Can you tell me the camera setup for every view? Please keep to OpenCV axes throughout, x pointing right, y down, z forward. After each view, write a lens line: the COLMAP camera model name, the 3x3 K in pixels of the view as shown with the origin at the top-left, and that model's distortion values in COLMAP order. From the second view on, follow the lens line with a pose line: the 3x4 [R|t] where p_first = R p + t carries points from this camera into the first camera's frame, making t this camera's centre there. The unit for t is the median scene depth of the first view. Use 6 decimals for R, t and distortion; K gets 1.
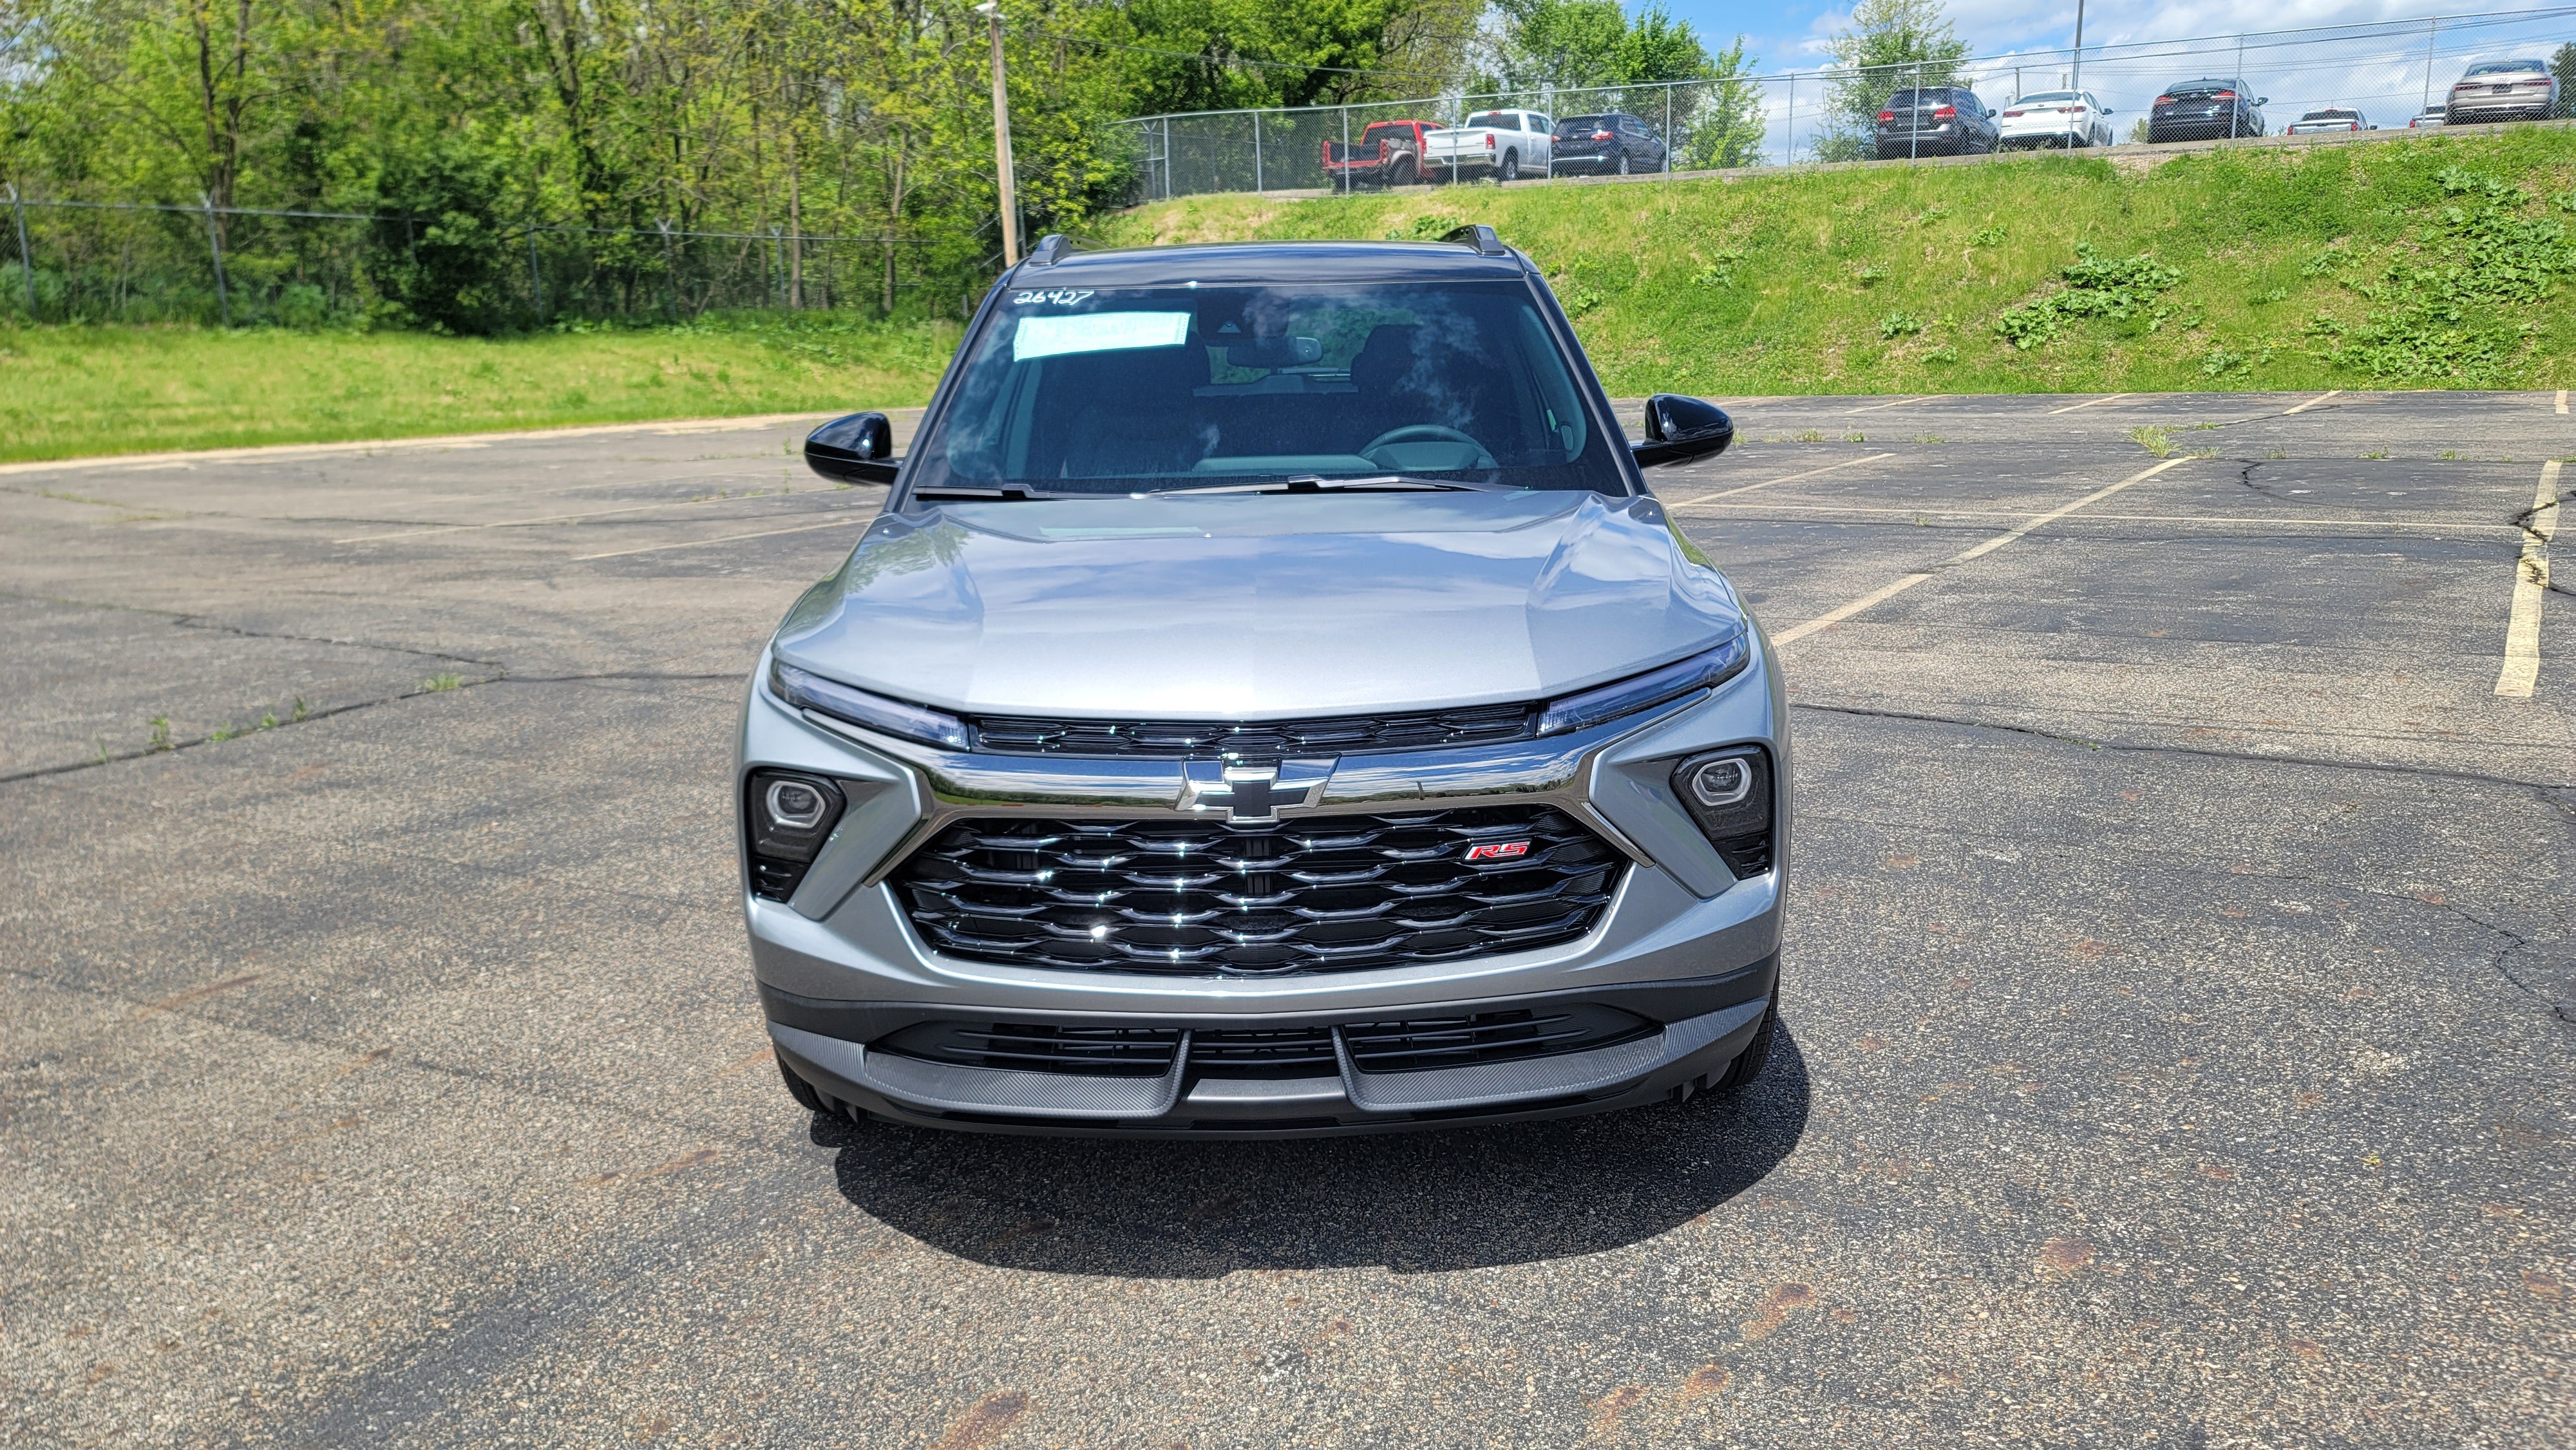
lens RADIAL K [[1916.2, 0, 1307.7], [0, 1916.2, 785.9], [0, 0, 1]] dist [0.074849, -0.067582]
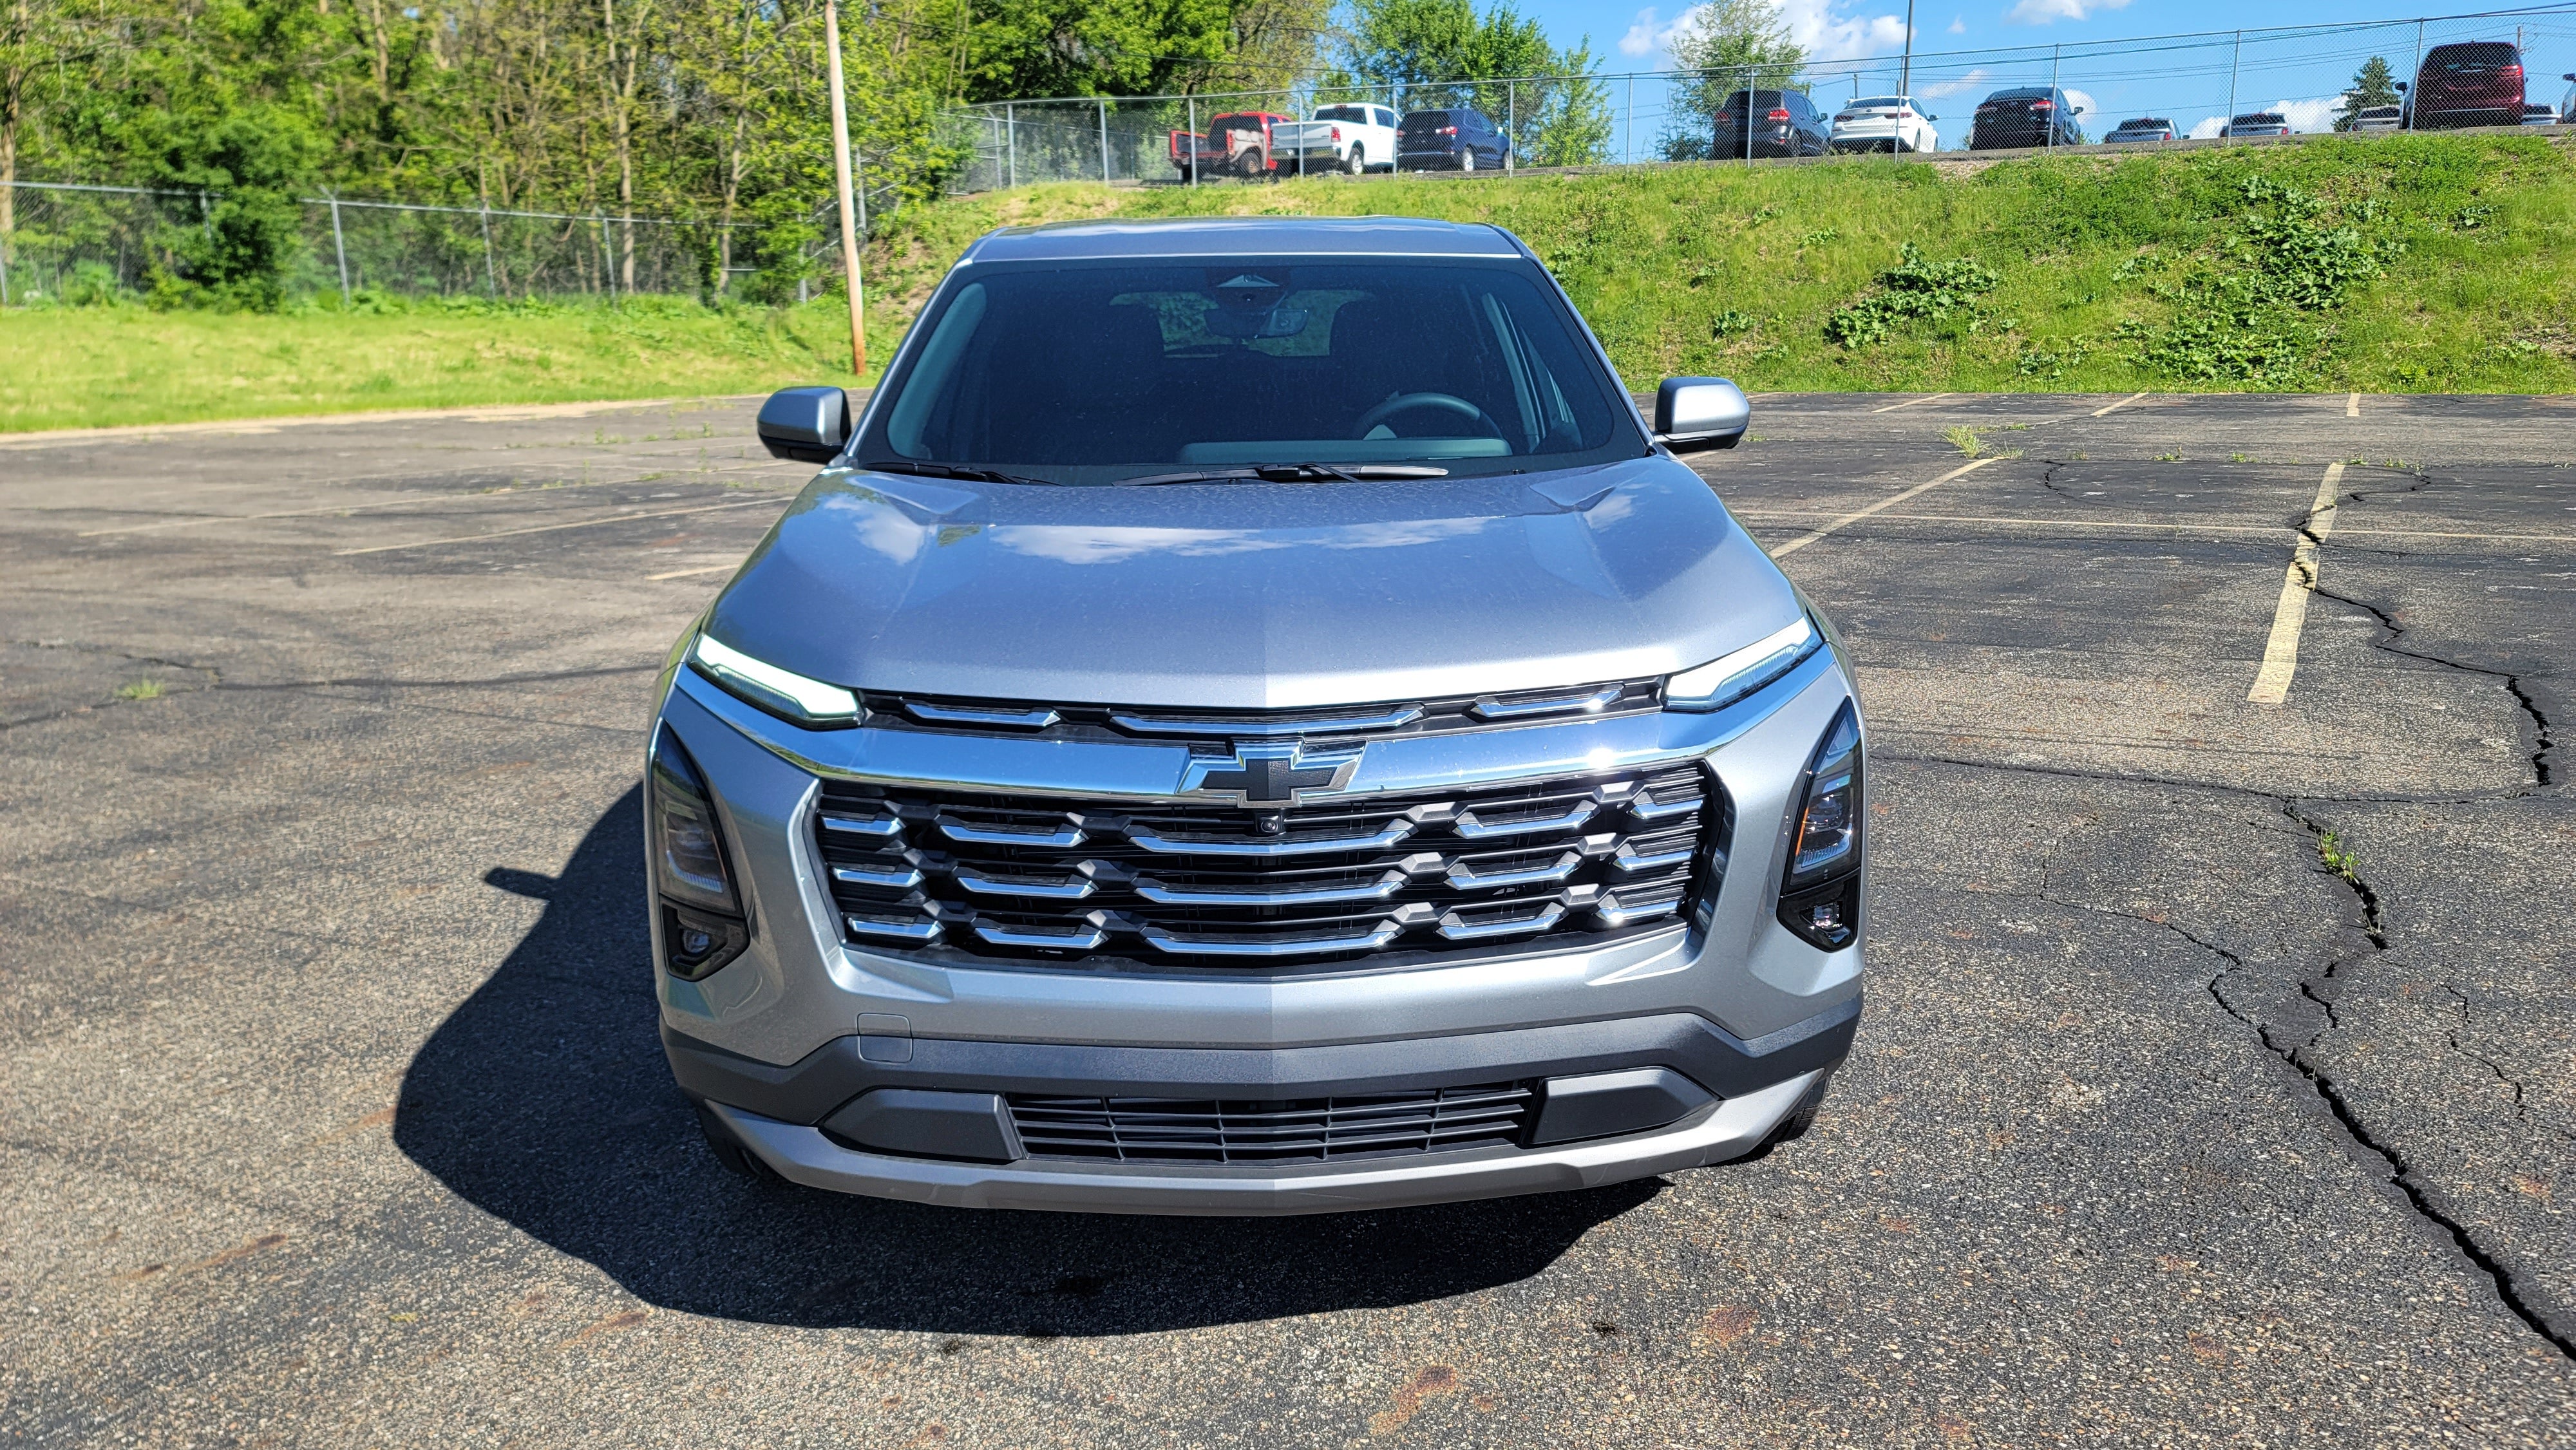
lens RADIAL K [[1916.2, 0, 1308.3], [0, 1916.2, 759.6], [0, 0, 1]] dist [0.074849, -0.067582]
pose [[0.997687, -0.004978, 0.067794, 0.041183], [0.005520, 0.999954, -0.007816, -0.008514], [-0.067752, 0.008172, 0.997669, 0.024627]]
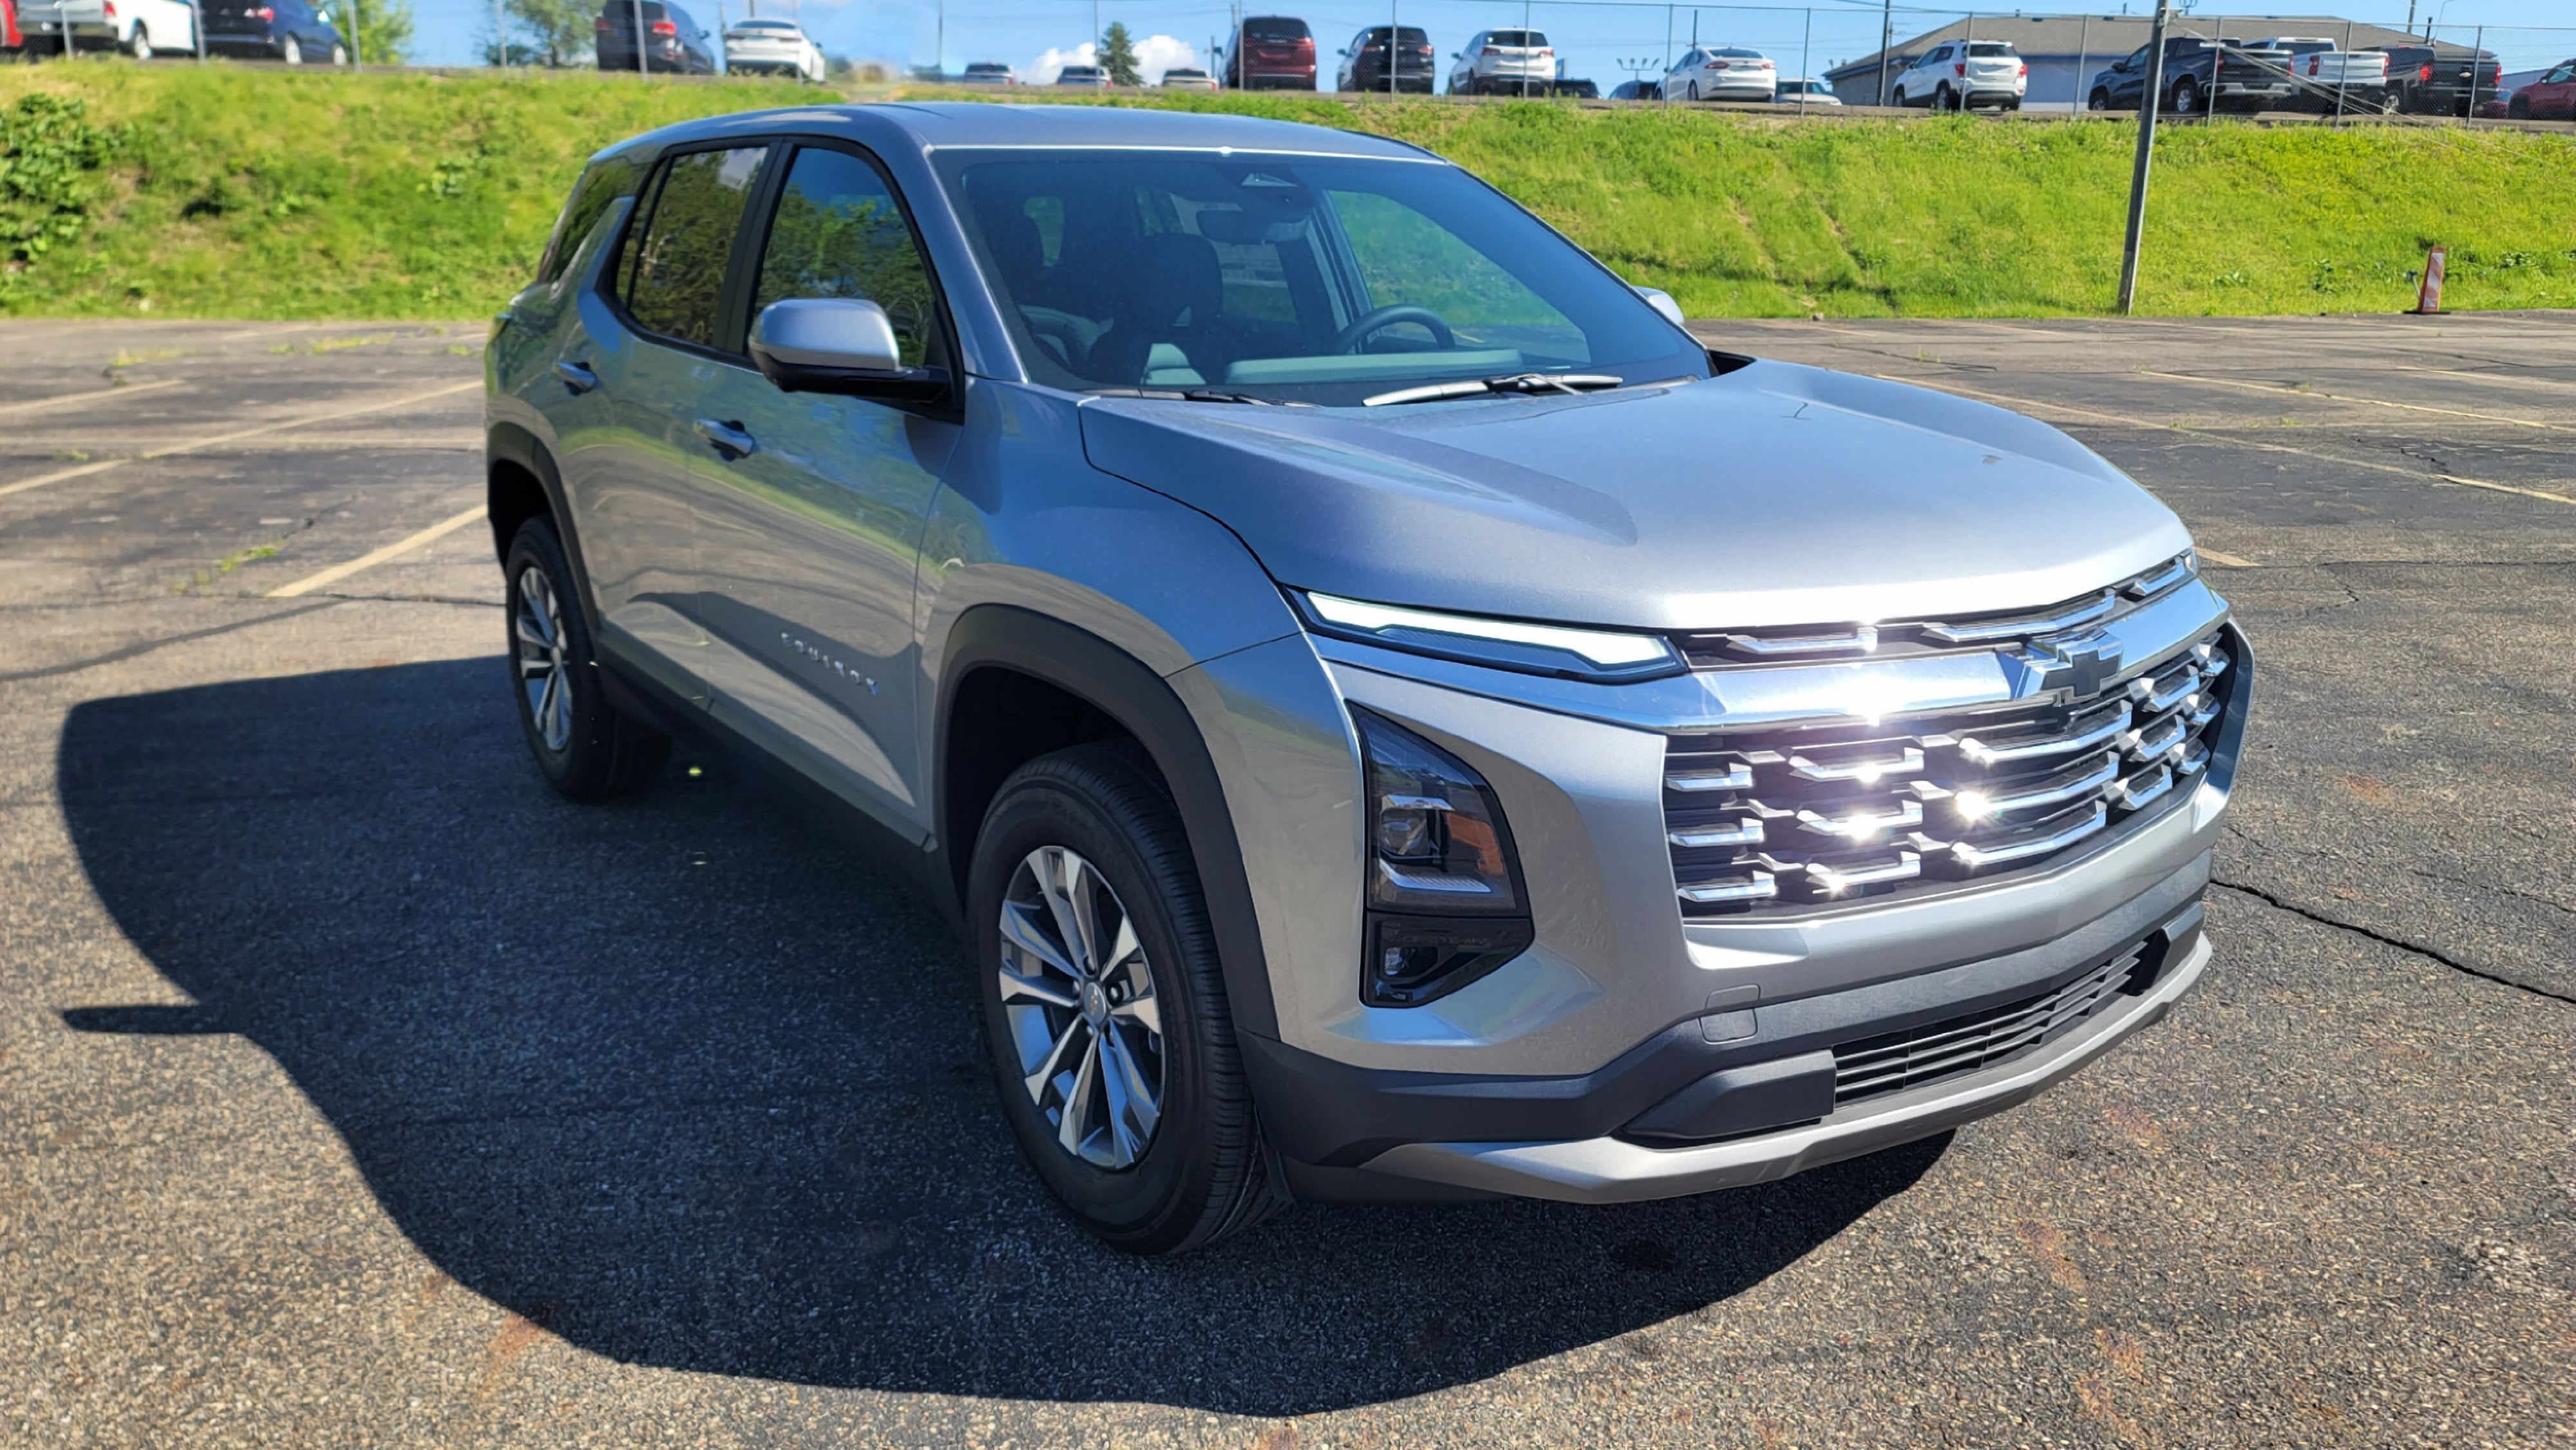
lens RADIAL K [[1916.2, 0, 1321.6], [0, 1916.2, 750.2], [0, 0, 1]] dist [0.074849, -0.067582]
pose [[0.786292, -0.137317, 0.602403, -0.187296], [0.126114, 0.990133, 0.061089, -0.026546], [-0.604848, 0.027938, 0.795851, 0.137545]]
